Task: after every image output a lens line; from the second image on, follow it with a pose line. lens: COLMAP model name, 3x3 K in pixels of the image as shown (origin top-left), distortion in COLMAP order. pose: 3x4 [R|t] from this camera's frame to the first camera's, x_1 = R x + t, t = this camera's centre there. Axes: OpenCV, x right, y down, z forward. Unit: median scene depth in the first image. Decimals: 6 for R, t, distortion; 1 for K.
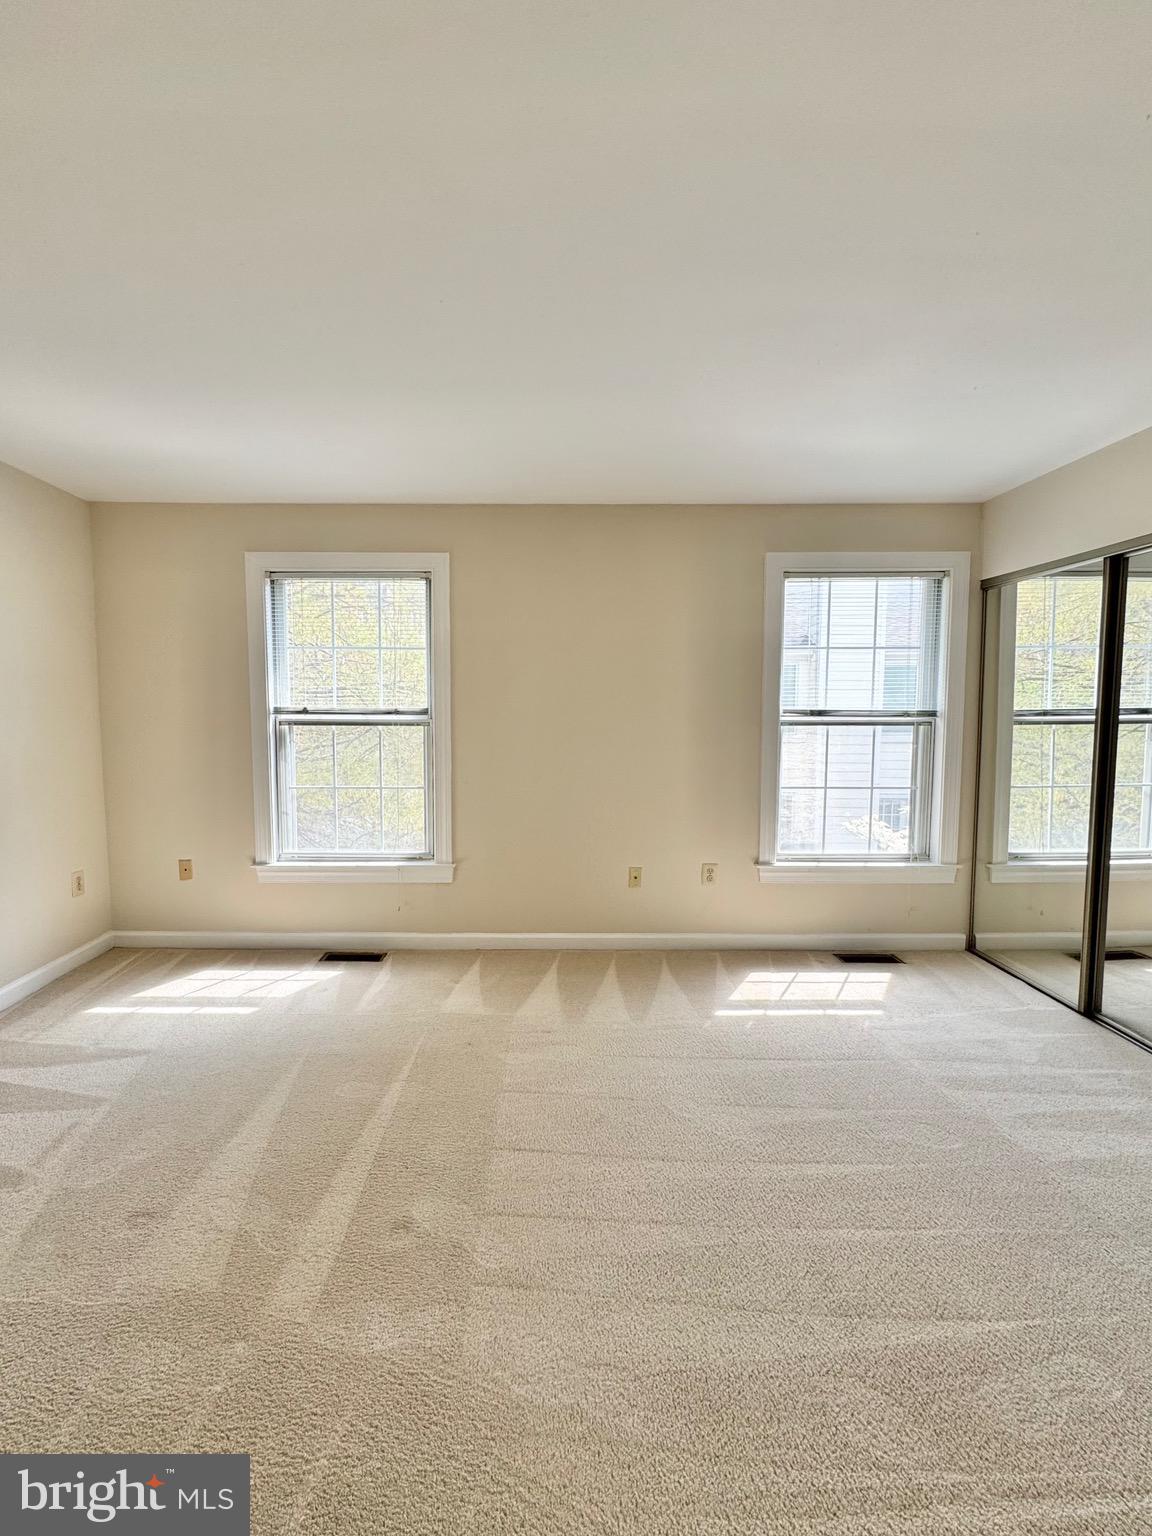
lens RADIAL K [[651.2, 0, 529.8], [0, 651.2, 758.0], [0, 0, 1]] dist [0.003944, -0.000037]
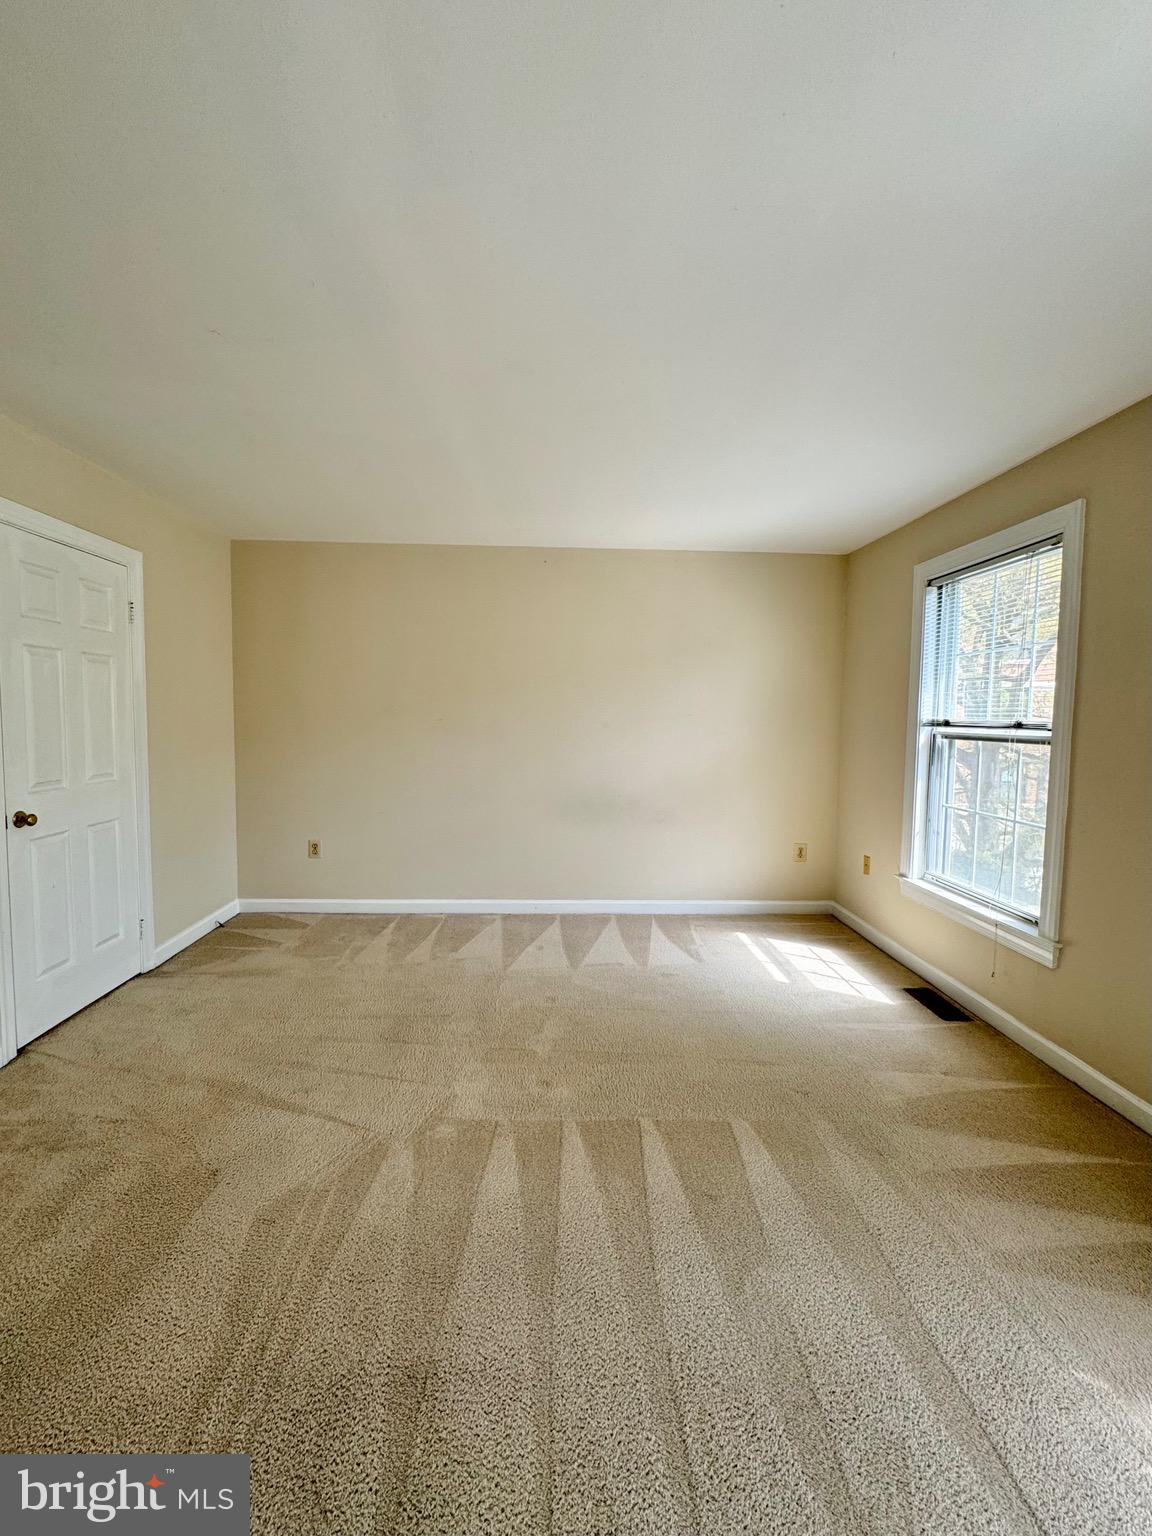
lens RADIAL K [[651.2, 0, 569.9], [0, 651.2, 754.6], [0, 0, 1]] dist [0.003944, -0.000037]
pose [[0.043547, 0.057052, -0.997421, 0.554821], [-0.078151, 0.995503, 0.053531, -0.036356], [0.995990, 0.075618, 0.047810, 0.434081]]
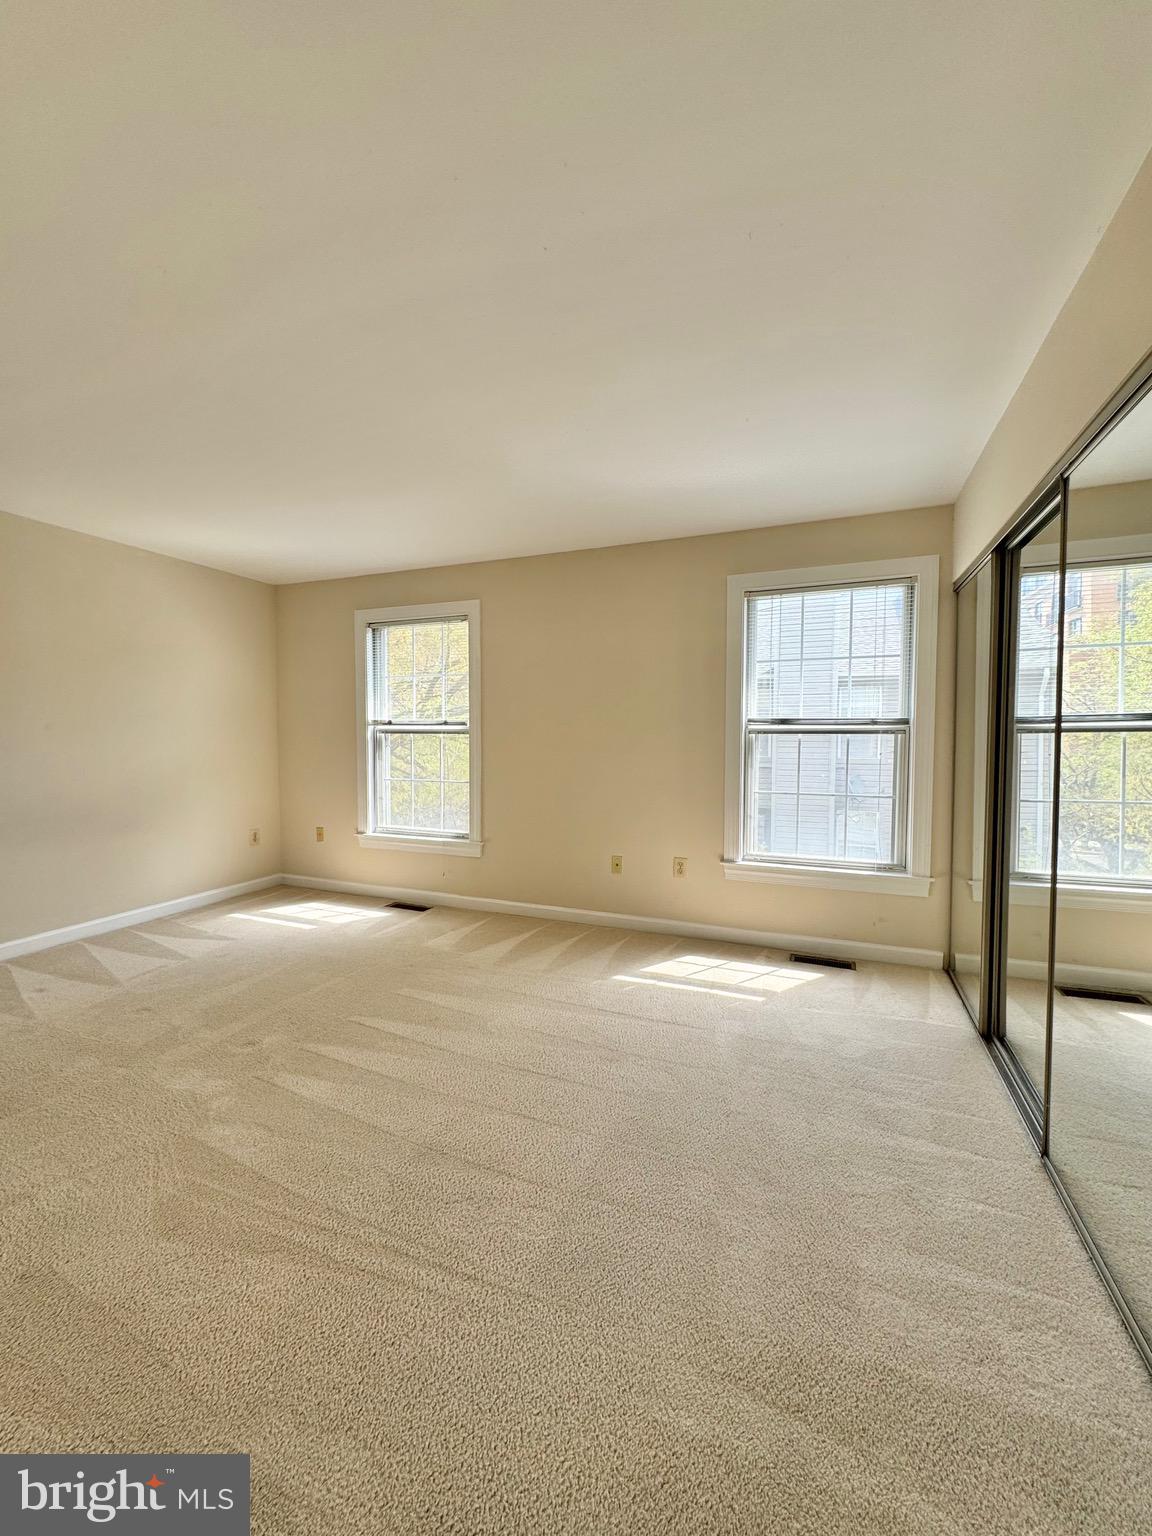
lens RADIAL K [[618.6, 0, 575.6], [0, 618.6, 761.2], [0, 0, 1]] dist [0.002108, 0.000509]
pose [[0.924704, 0.017674, -0.380277, 0.514364], [-0.023753, 0.999654, -0.011298, 0.013675], [0.379946, 0.019480, 0.924804, -0.050595]]
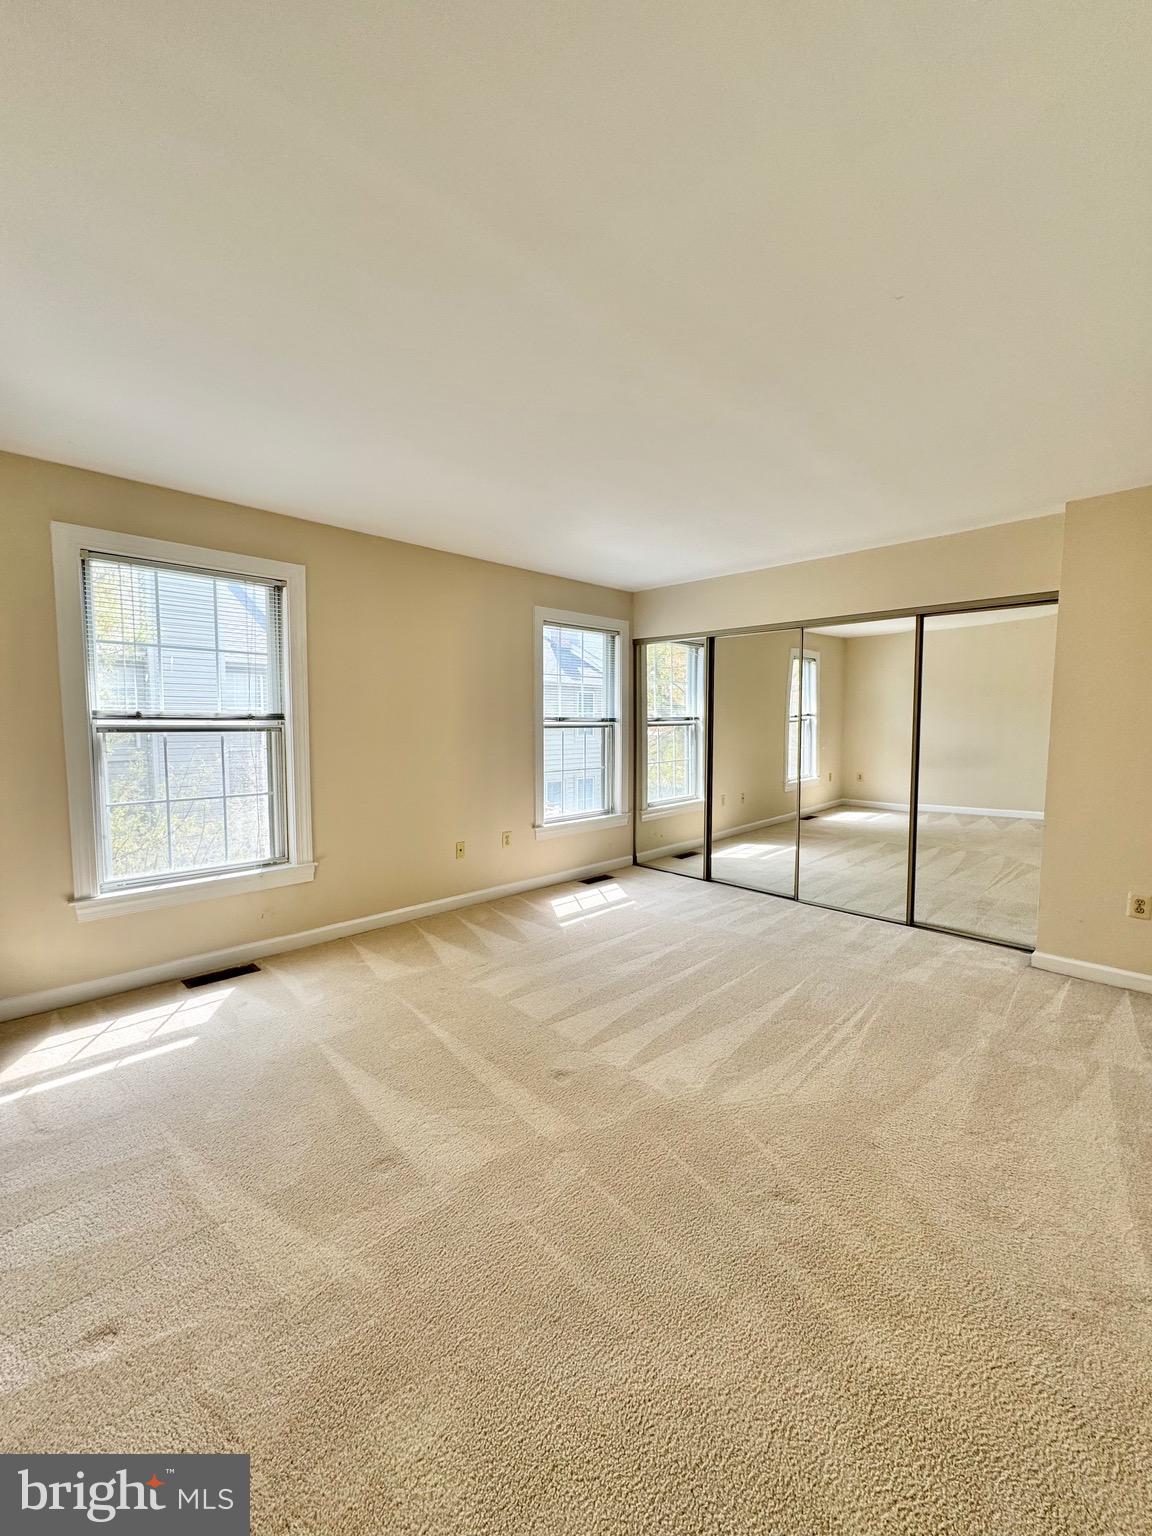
lens RADIAL K [[618.6, 0, 568.2], [0, 618.6, 763.2], [0, 0, 1]] dist [0.002108, 0.000509]
pose [[0.716261, -0.047344, 0.696225, -0.518577], [0.044969, 0.998754, 0.021654, -0.000309], [-0.696382, 0.015798, 0.717497, -0.004817]]
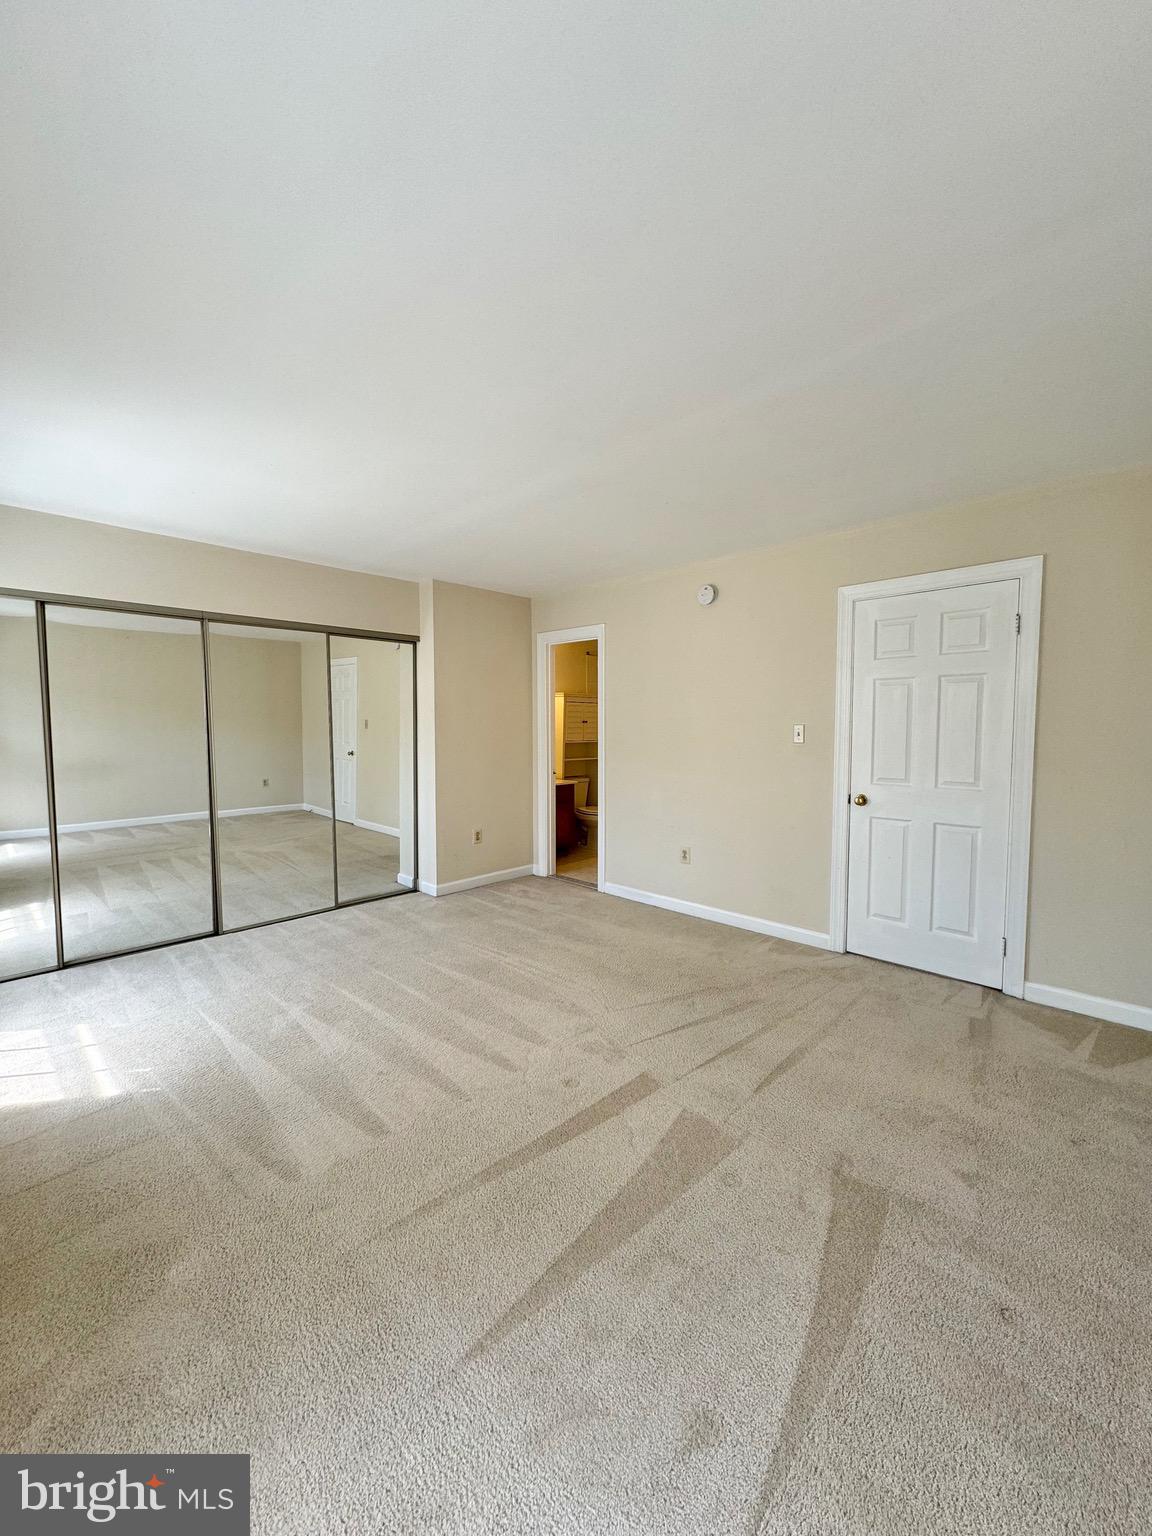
lens RADIAL K [[618.6, 0, 579.4], [0, 618.6, 771.2], [0, 0, 1]] dist [0.002108, 0.000509]
pose [[-0.723665, -0.054448, 0.688000, -0.530908], [0.044502, 0.991127, 0.125246, -0.070612], [-0.688715, 0.121254, -0.714821, 0.885895]]
